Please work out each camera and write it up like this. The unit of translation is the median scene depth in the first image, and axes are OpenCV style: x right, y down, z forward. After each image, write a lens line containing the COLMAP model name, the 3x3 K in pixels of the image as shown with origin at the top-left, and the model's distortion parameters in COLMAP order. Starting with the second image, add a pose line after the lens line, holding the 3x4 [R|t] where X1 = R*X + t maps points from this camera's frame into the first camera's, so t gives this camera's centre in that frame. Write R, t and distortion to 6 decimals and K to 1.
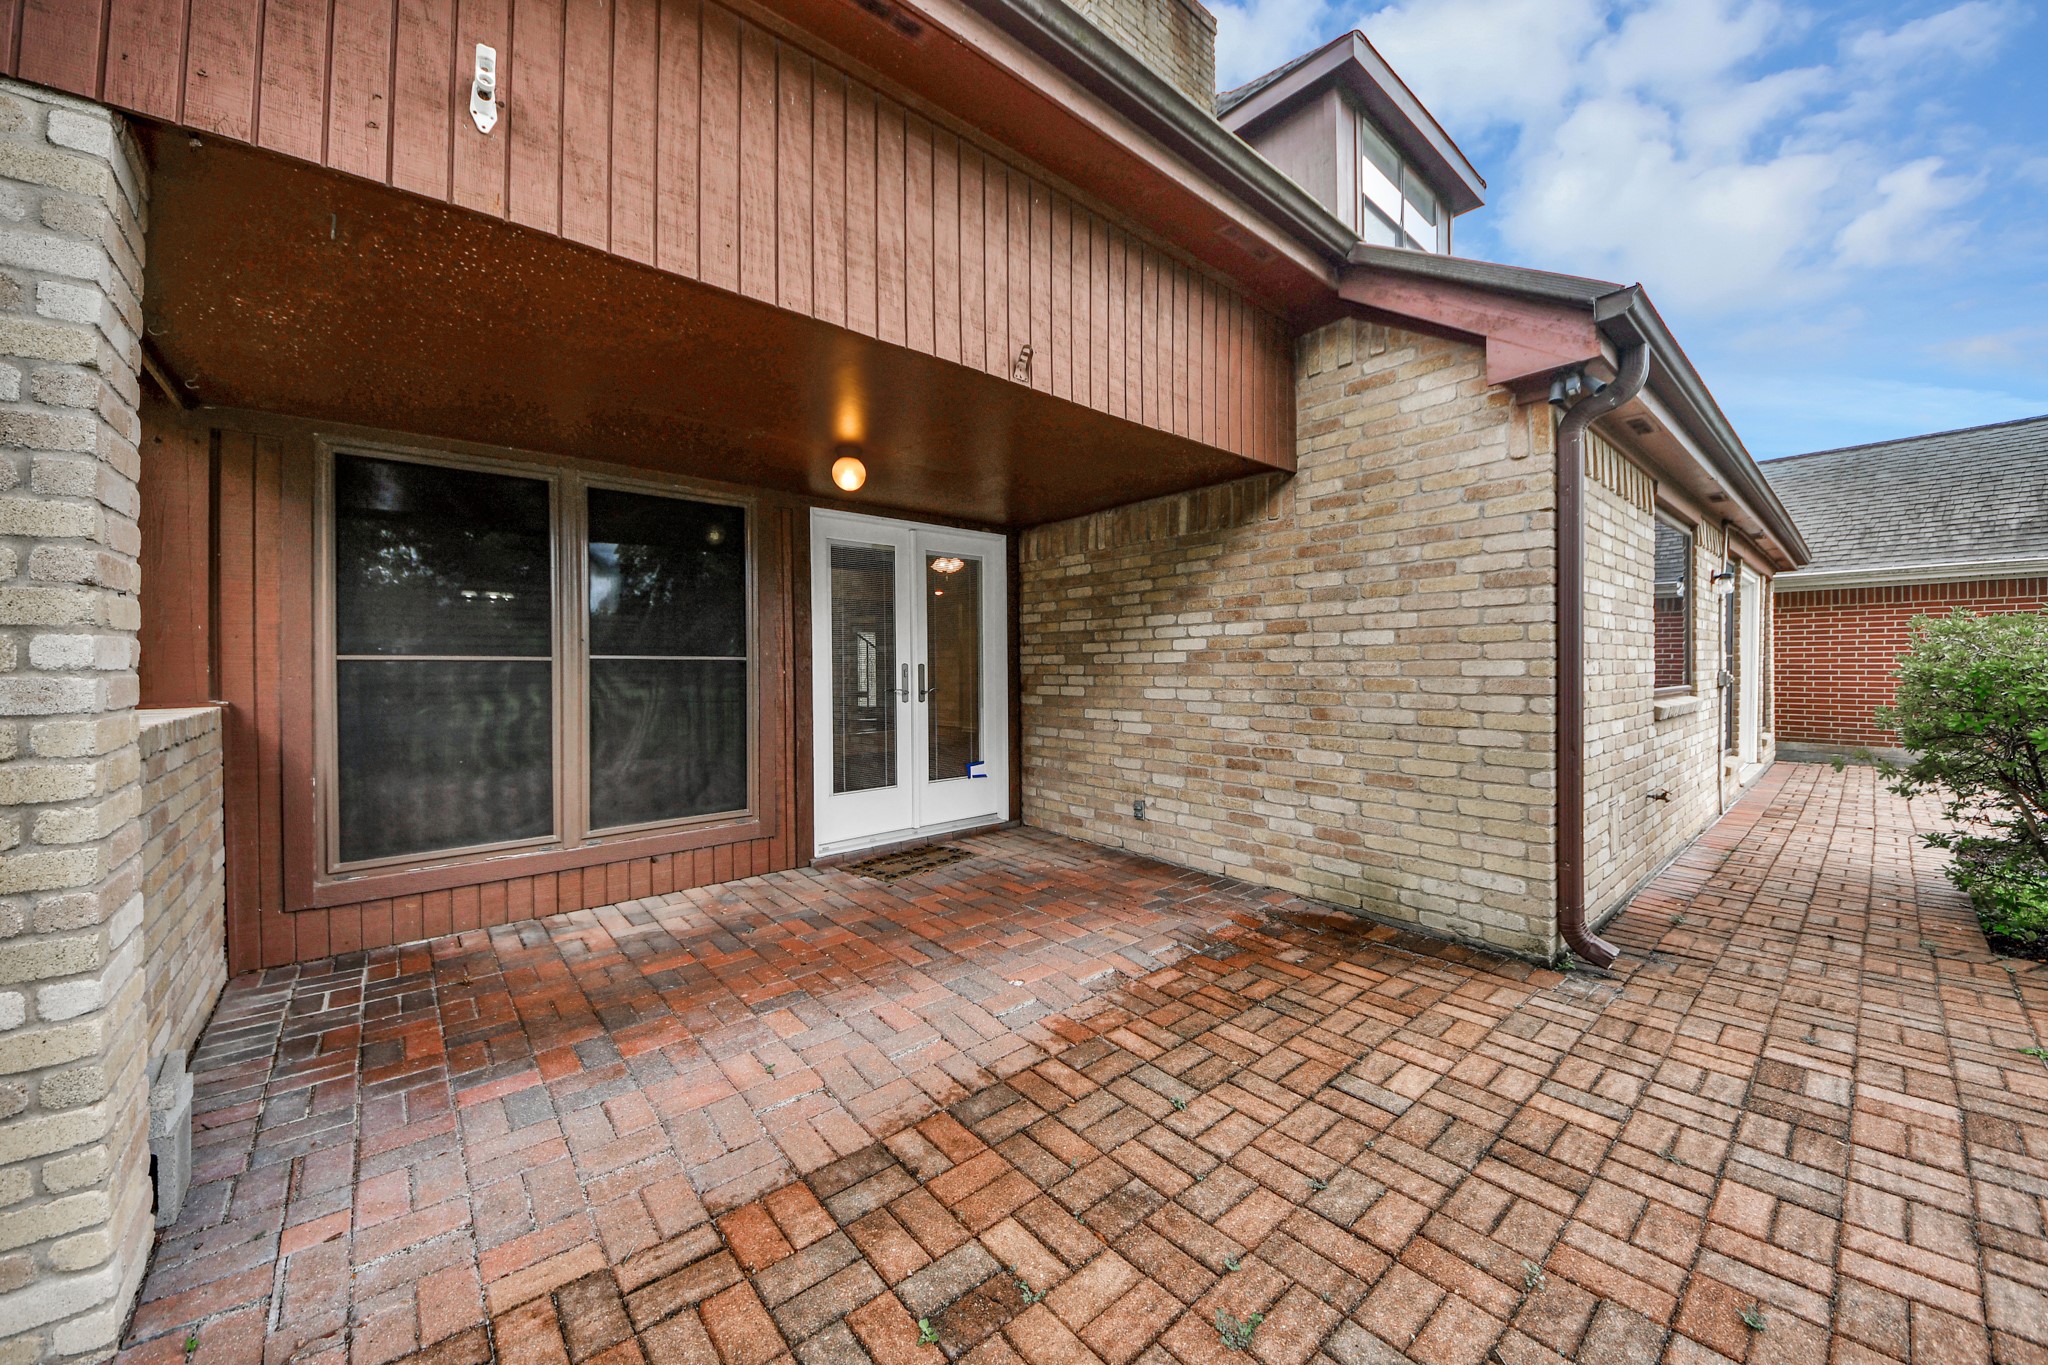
lens RADIAL K [[748.5, 0, 1032.4], [0, 748.5, 677.8], [0, 0, 1]] dist [-0.000256, -0.006705]
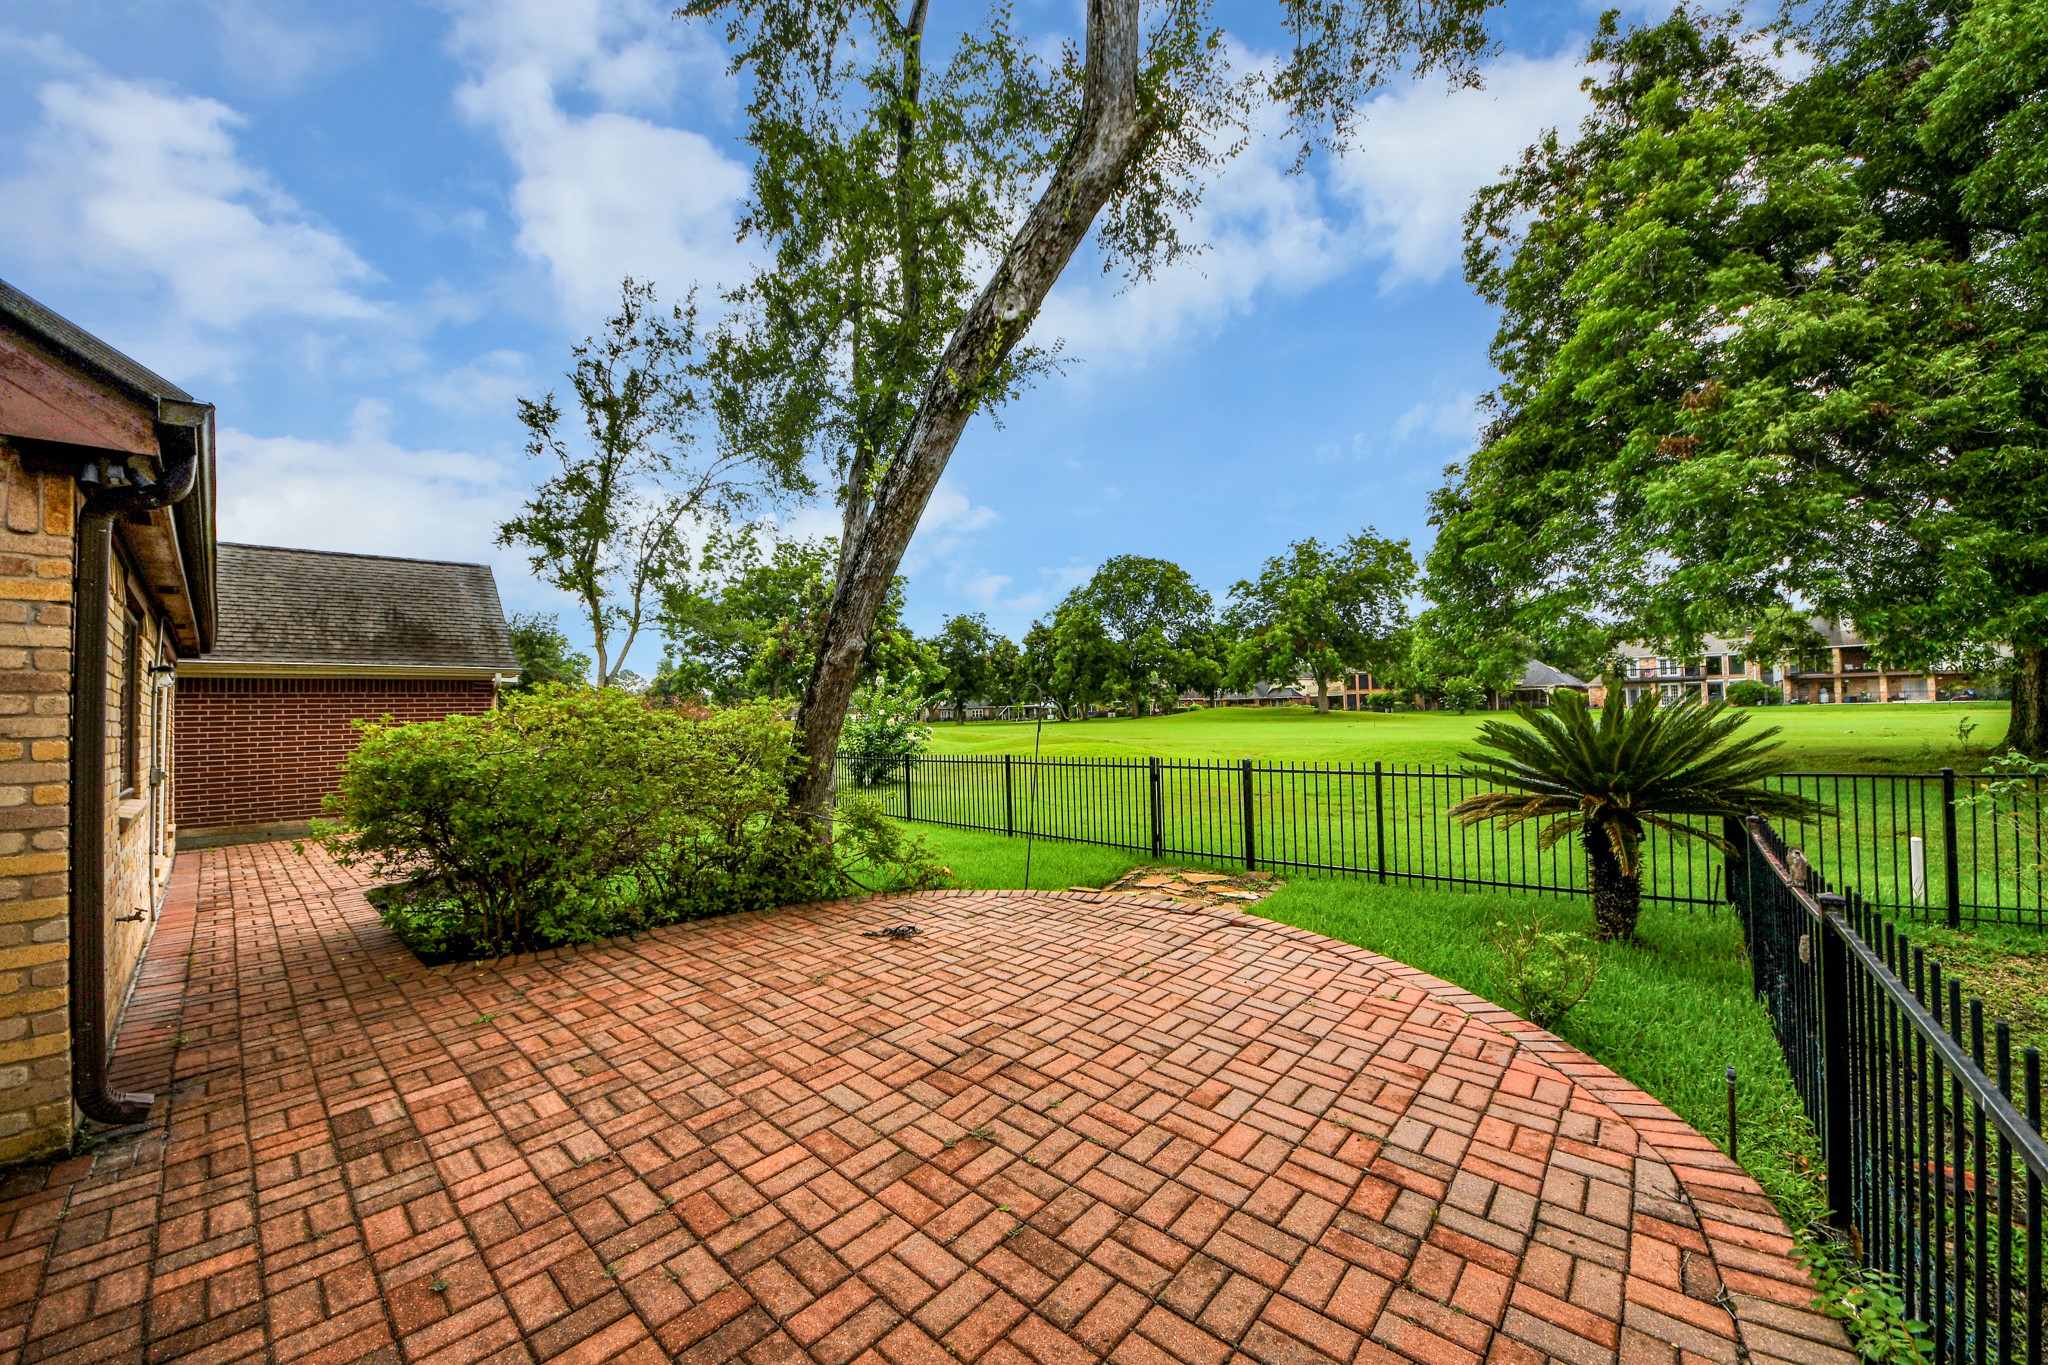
lens RADIAL K [[748.5, 0, 1032.4], [0, 748.5, 677.8], [0, 0, 1]] dist [-0.000256, -0.006705]
pose [[-0.138656, 0.053184, 0.988911, -0.299100], [0.034914, 0.998199, -0.048789, -0.069731], [-0.989725, 0.027762, -0.140263, 0.043867]]
